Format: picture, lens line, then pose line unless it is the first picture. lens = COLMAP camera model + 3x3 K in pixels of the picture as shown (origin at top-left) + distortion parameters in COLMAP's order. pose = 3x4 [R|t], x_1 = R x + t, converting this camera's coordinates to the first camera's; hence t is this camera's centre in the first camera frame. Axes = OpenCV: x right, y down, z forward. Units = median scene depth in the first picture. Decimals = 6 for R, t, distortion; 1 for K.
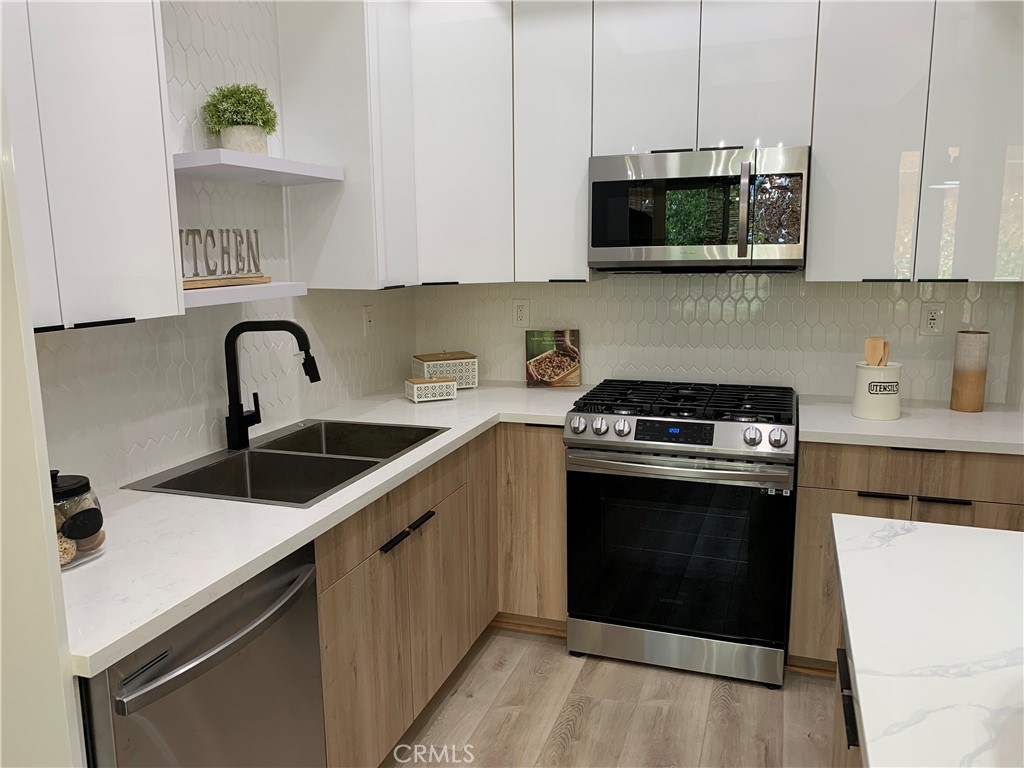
lens RADIAL K [[787.2, 0, 512.0], [0, 787.2, 384.0], [0, 0, 1]] dist [0.088197, -0.126653]
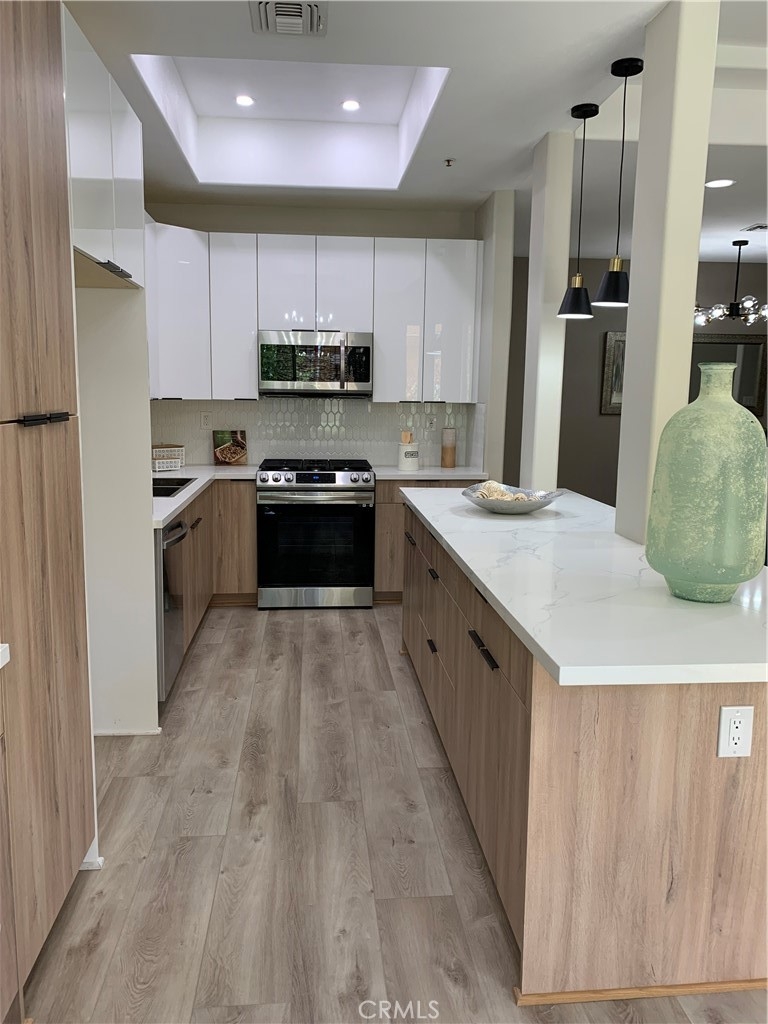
lens RADIAL K [[787.2, 0, 384.0], [0, 787.2, 512.0], [0, 0, 1]] dist [0.088197, -0.126653]
pose [[0.913000, -0.037397, 0.406243, -0.388685], [0.044569, 0.998973, -0.008204, 0.152140], [-0.405519, 0.025596, 0.913728, -0.743795]]
